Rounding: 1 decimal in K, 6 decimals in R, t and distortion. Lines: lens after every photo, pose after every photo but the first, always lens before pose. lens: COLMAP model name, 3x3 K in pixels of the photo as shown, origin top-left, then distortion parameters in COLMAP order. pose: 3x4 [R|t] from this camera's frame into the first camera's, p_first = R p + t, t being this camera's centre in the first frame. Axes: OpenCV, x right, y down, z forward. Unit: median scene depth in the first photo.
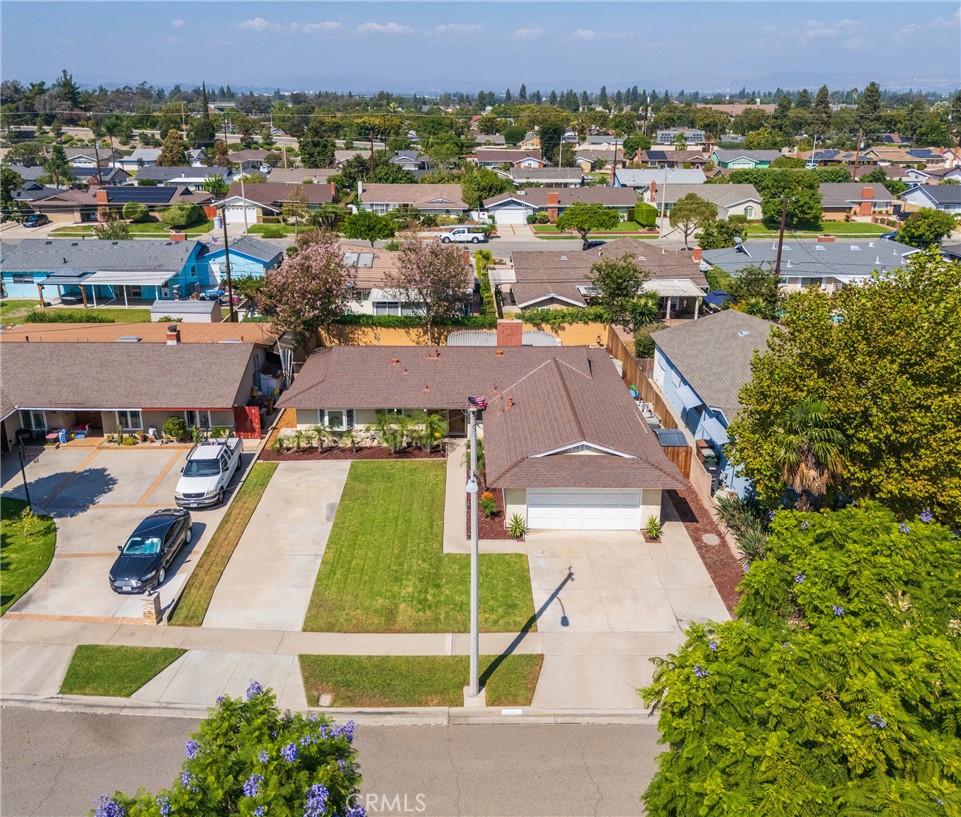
lens RADIAL K [[817.8, 0, 462.2], [0, 817.8, 353.4], [0, 0, 1]] dist [0.071459, -0.068701]
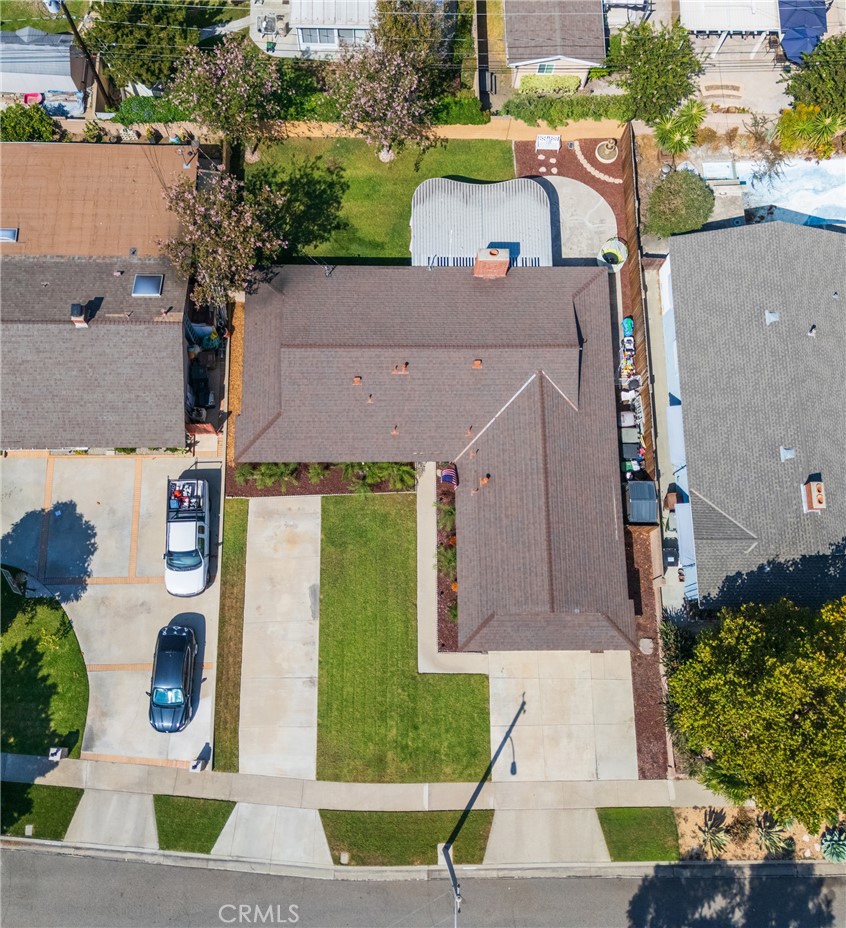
lens RADIAL K [[927.8, 0, 423.0], [0, 927.8, 464.0], [0, 0, 1]] dist [0.051303, -0.025908]
pose [[0.999465, -0.001804, 0.032669, -0.056919], [-0.026861, 0.524876, 0.850755, -1.002670], [-0.018682, -0.851177, 0.524546, 0.522011]]
